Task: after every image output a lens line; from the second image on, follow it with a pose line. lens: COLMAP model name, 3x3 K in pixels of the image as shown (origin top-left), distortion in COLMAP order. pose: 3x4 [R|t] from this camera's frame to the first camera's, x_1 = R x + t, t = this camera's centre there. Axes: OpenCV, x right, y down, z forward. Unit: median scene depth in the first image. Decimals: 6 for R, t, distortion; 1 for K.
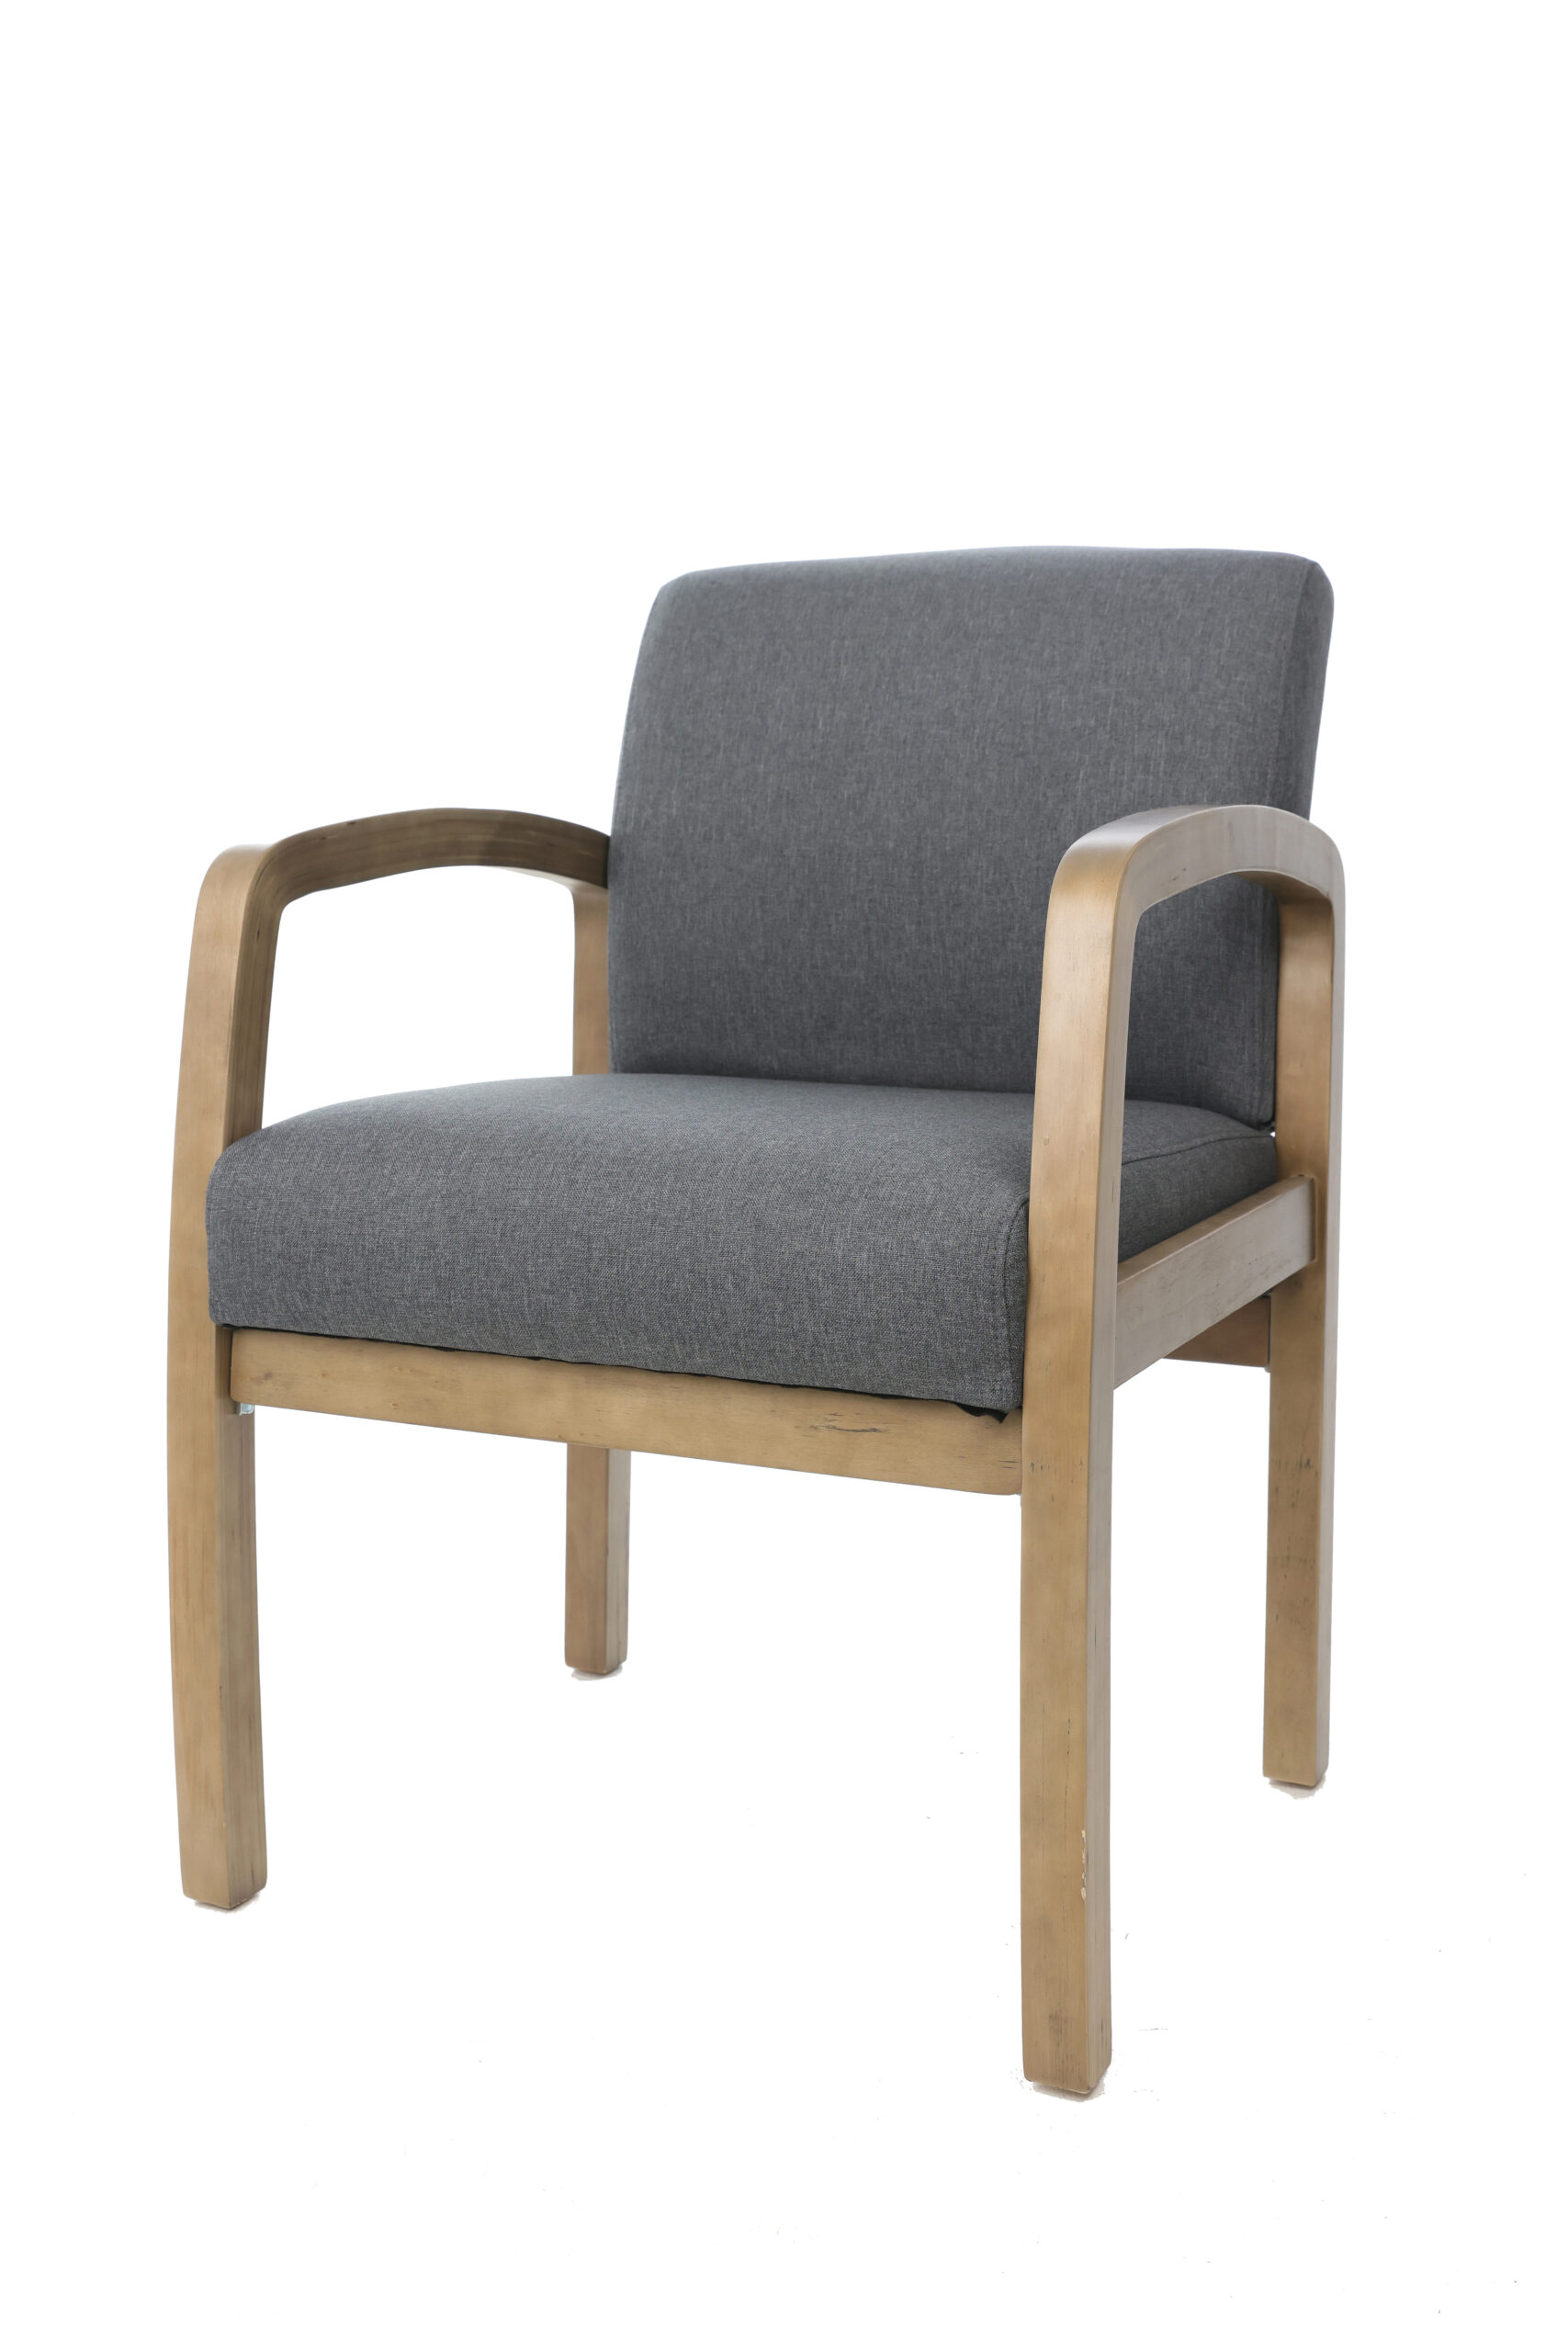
lens RADIAL K [[2535.6, 0, 784.0], [0, 2535.6, 1176.0], [0, 0, 1]] dist [0.008895, -0.009752]
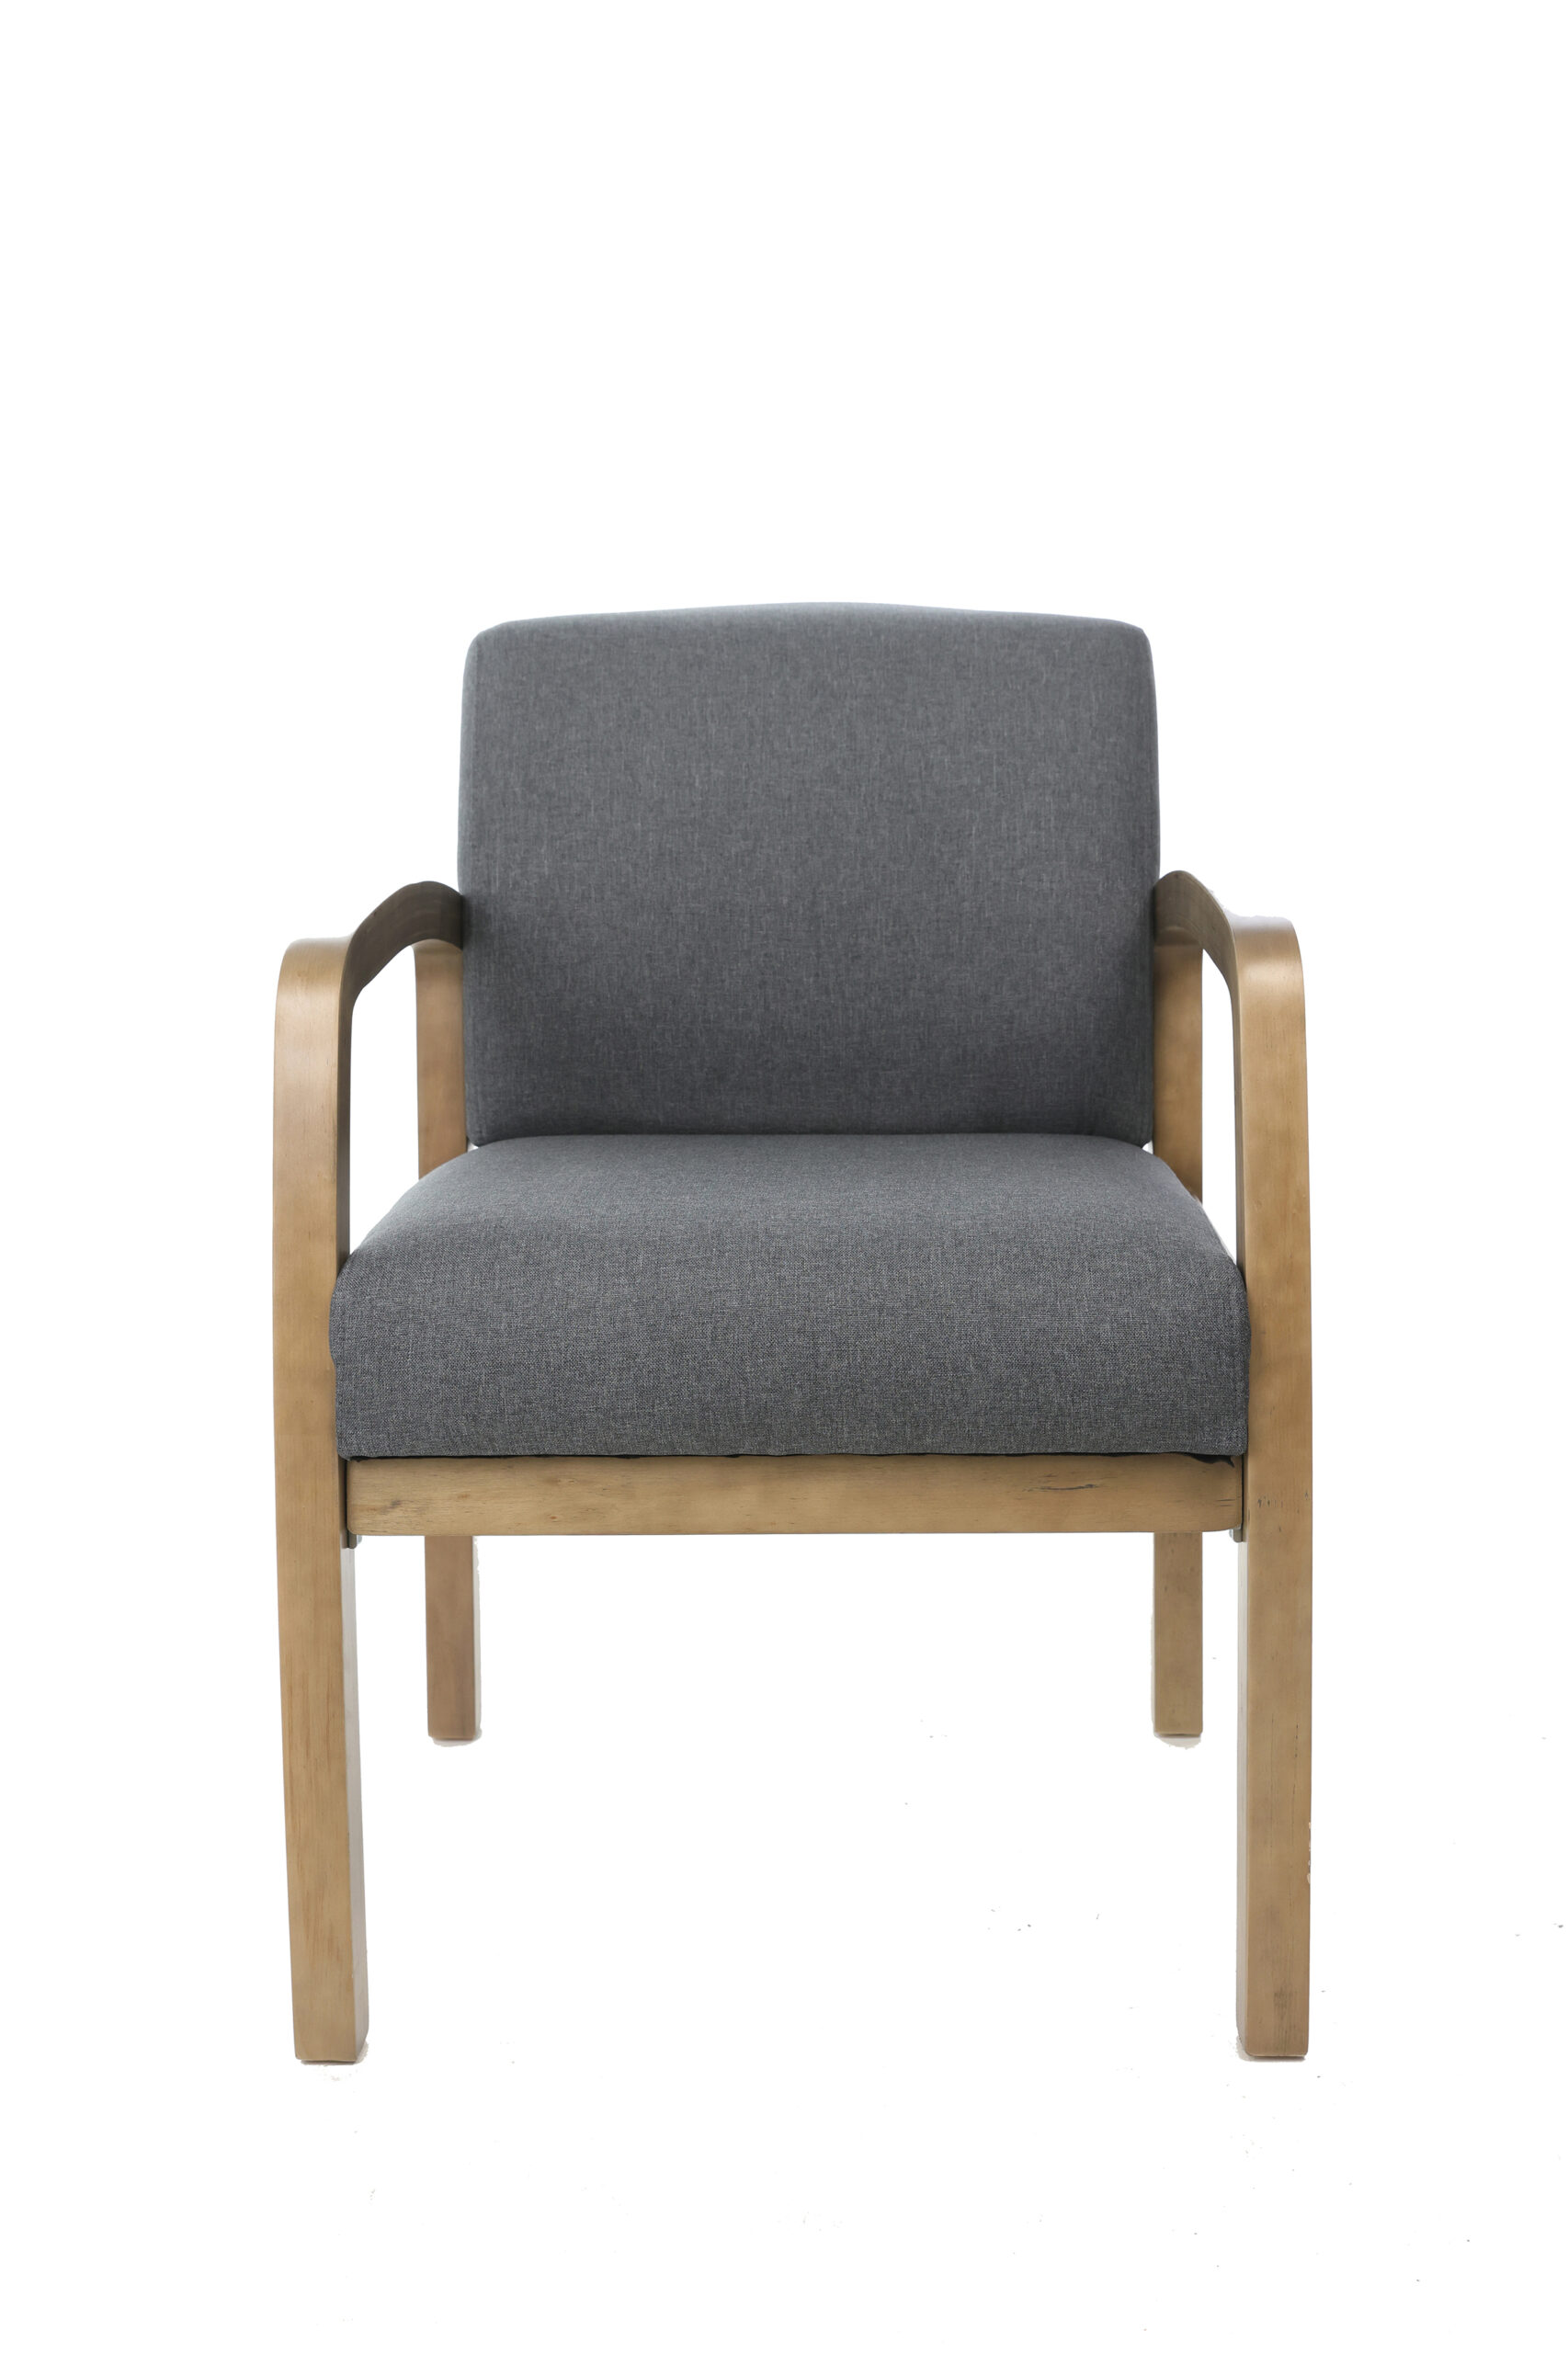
lens RADIAL K [[2470.6, 0, 784.0], [0, 2470.6, 1176.5], [0, 0, 1]] dist [0.015270, 0.039416]
pose [[0.914252, -0.083229, 0.396505, -0.383463], [0.070806, 0.996434, 0.045895, -0.068182], [-0.398911, -0.013885, 0.916884, 0.082409]]
